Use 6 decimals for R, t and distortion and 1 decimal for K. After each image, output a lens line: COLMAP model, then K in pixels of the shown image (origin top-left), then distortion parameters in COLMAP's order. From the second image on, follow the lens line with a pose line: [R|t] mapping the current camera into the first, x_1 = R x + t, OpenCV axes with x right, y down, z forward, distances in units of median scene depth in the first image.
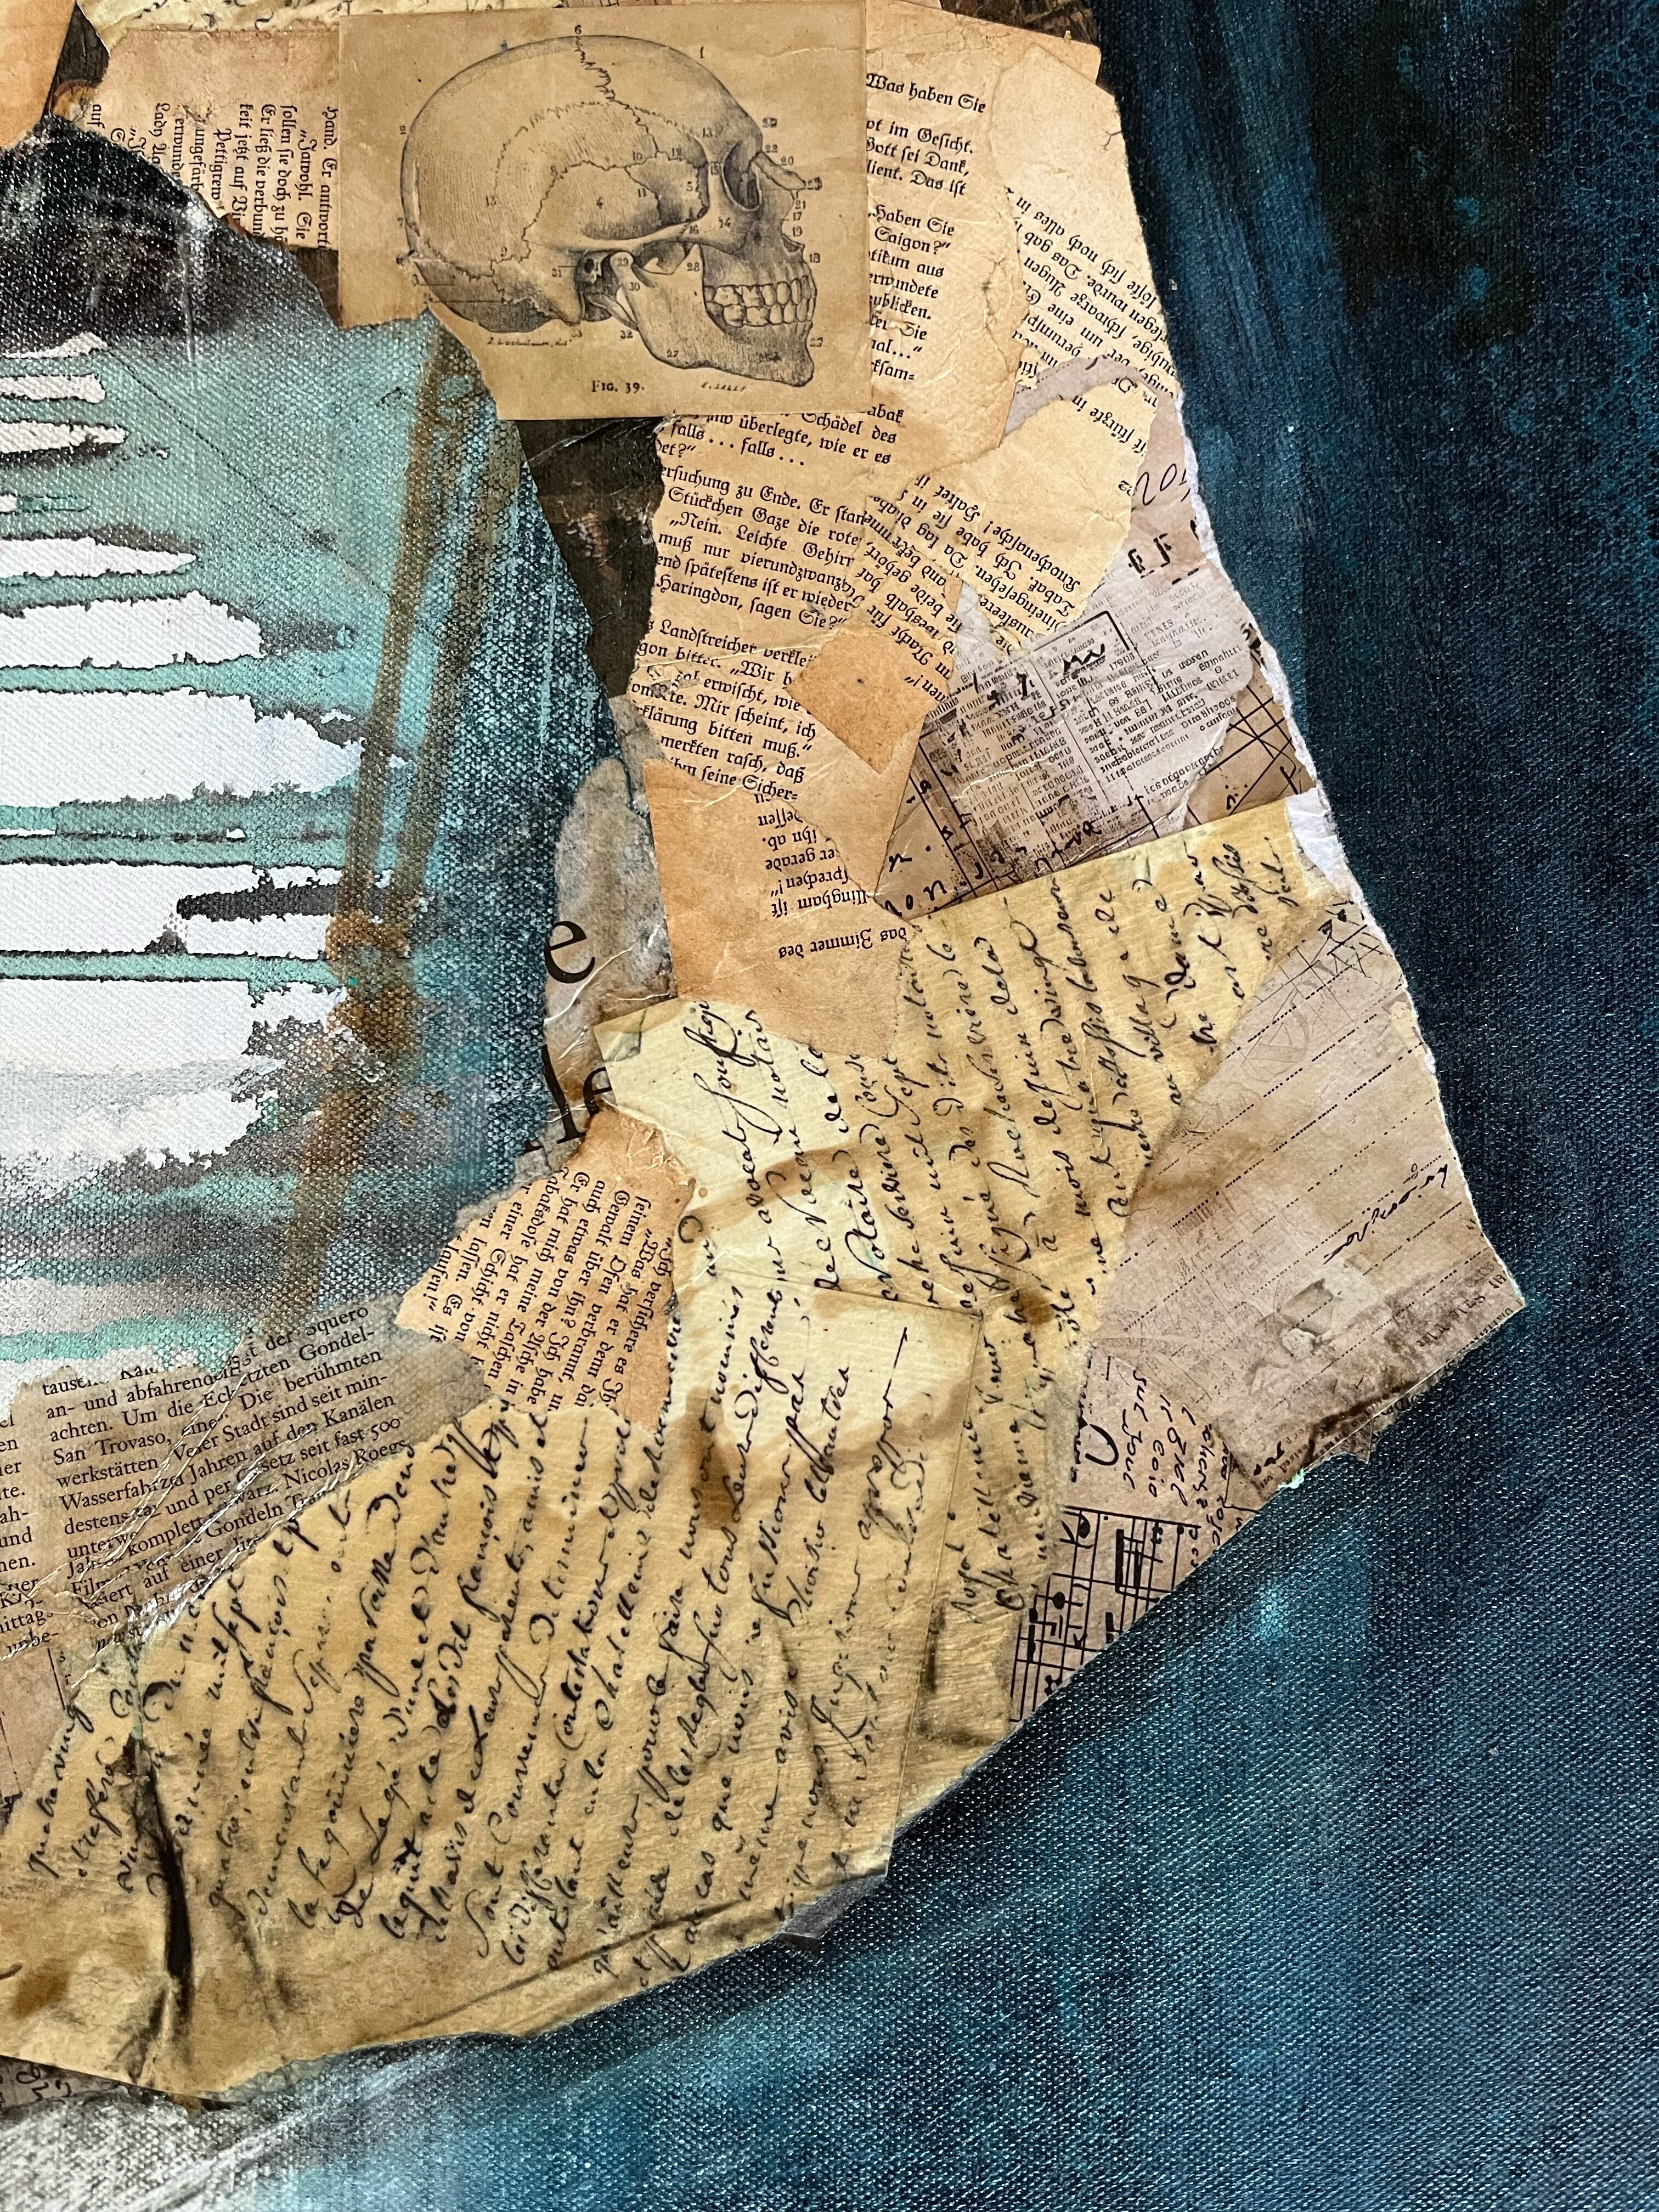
lens RADIAL K [[1707.4, 0, 829.4], [0, 1707.4, 1102.1], [0, 0, 1]] dist [0.028814, -0.047215]
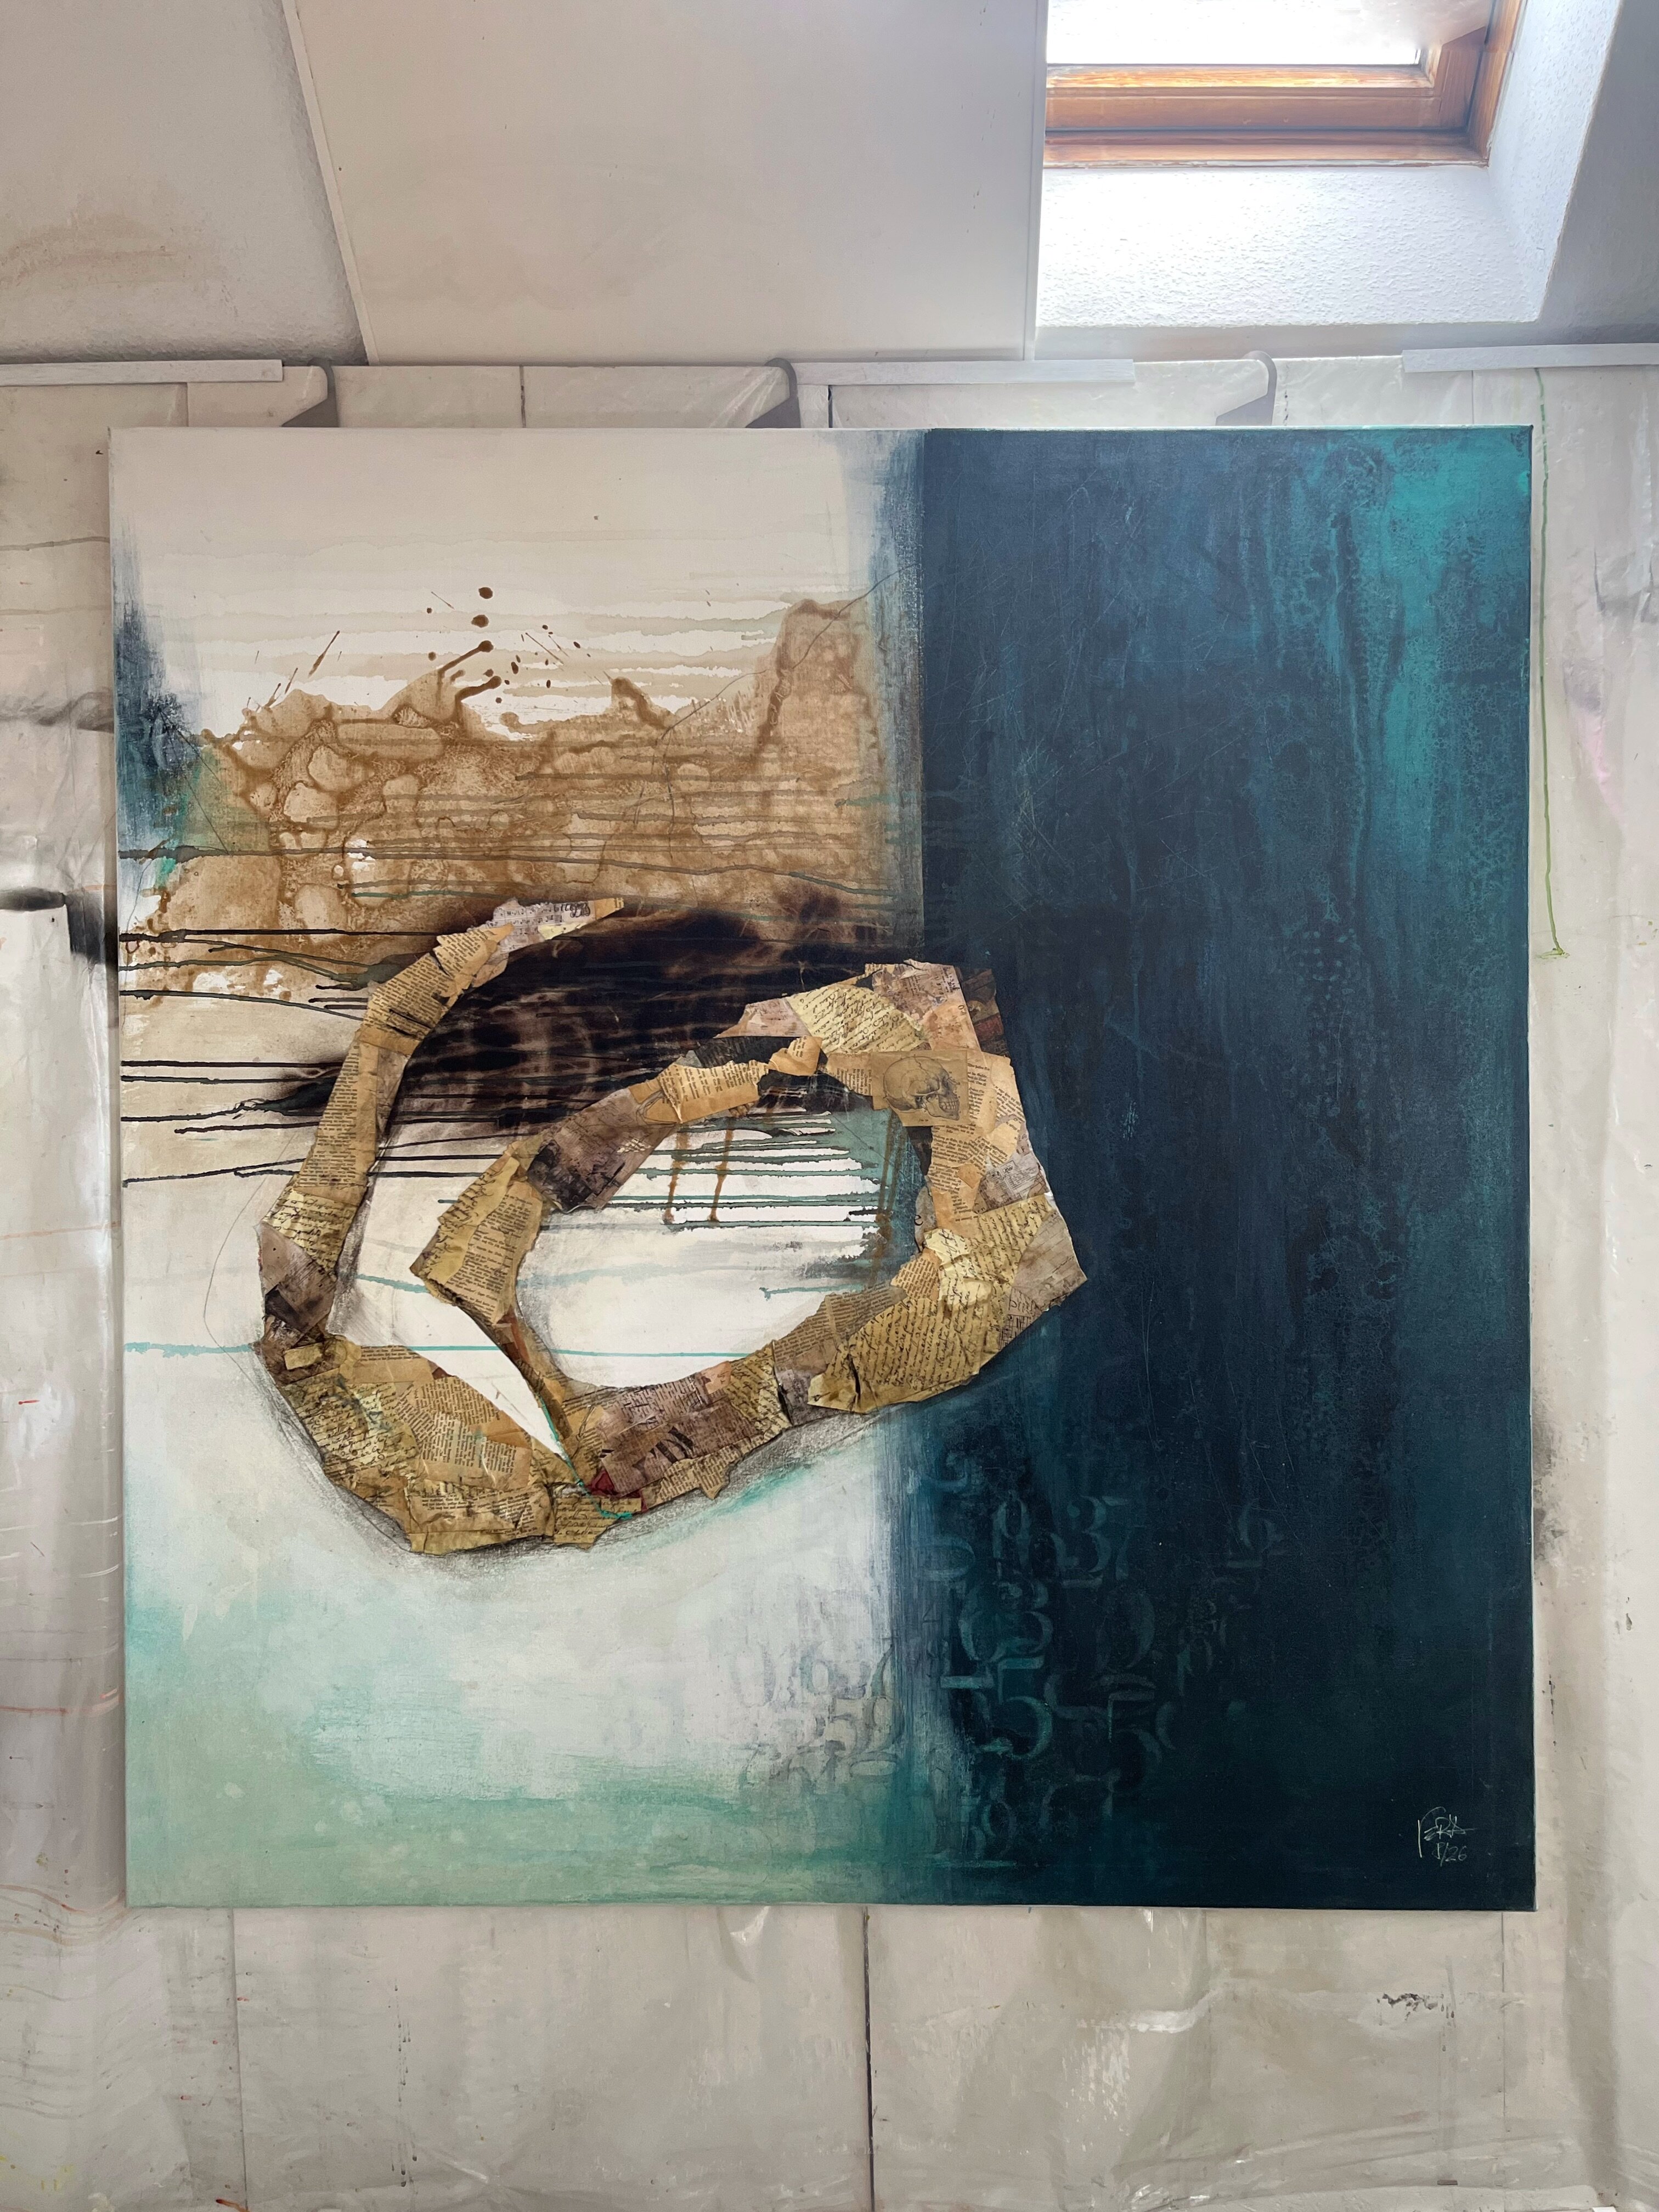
lens RADIAL K [[1707.4, 0, 828.6], [0, 1707.4, 1096.7], [0, 0, 1]] dist [0.028814, -0.047215]
pose [[0.999549, -0.007386, -0.029112, -0.284072], [0.000885, 0.976117, -0.217242, 0.744753], [0.030022, 0.217118, 0.975683, -4.644803]]
